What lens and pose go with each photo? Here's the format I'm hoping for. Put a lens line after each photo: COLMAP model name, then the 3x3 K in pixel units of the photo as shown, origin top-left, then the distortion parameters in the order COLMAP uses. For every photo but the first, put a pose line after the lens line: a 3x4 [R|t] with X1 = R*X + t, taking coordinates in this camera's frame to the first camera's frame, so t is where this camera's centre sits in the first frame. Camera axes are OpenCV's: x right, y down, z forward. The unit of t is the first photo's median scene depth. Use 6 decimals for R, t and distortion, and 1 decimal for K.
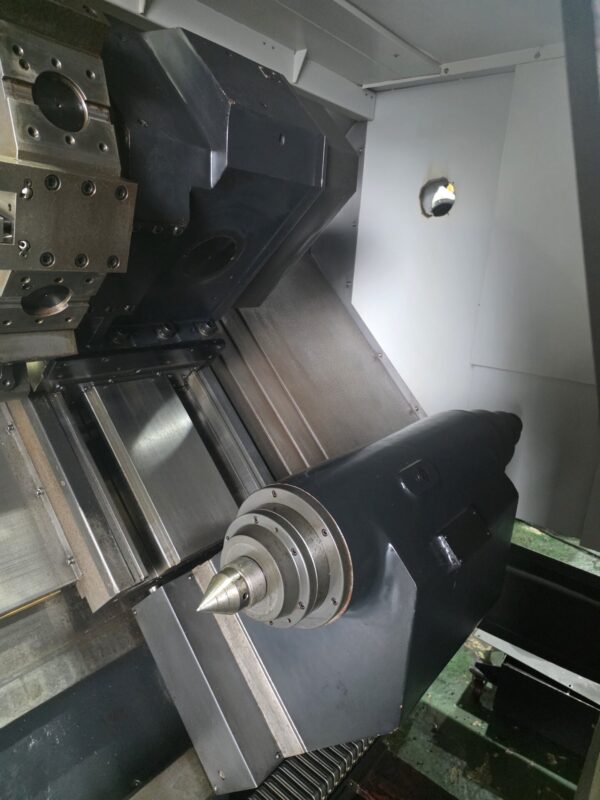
lens RADIAL K [[540.7, 0, 287.9], [0, 540.7, 398.5], [0, 0, 1]] dist [0.031010, -0.002443]
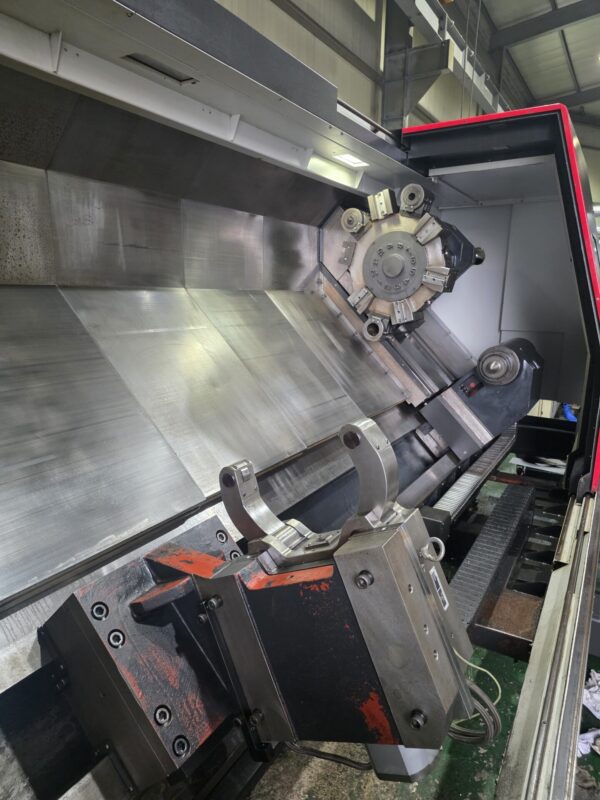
lens RADIAL K [[525.0, 0, 297.1], [0, 525.0, 403.7], [0, 0, 1]] dist [0.089280, -0.089101]
pose [[0.988236, -0.082771, 0.128605, -1.278339], [0.087990, 0.995491, -0.035438, 0.388705], [-0.125092, 0.046337, 0.991062, -1.679045]]
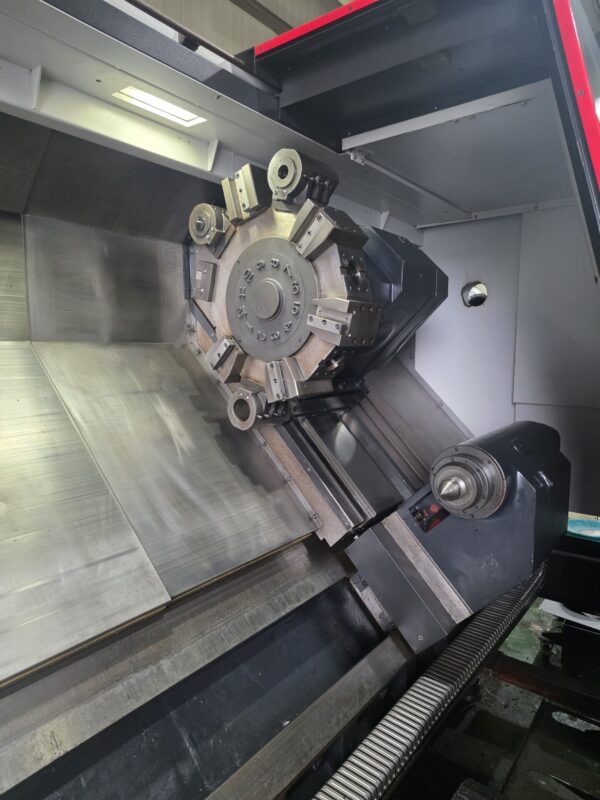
lens RADIAL K [[525.0, 0, 297.1], [0, 525.0, 403.7], [0, 0, 1]] dist [0.089280, -0.089101]
pose [[0.997747, -0.063846, 0.020588, -0.433078], [0.066181, 0.987000, -0.146459, 0.175002], [-0.010970, 0.147492, 0.989002, -0.635419]]
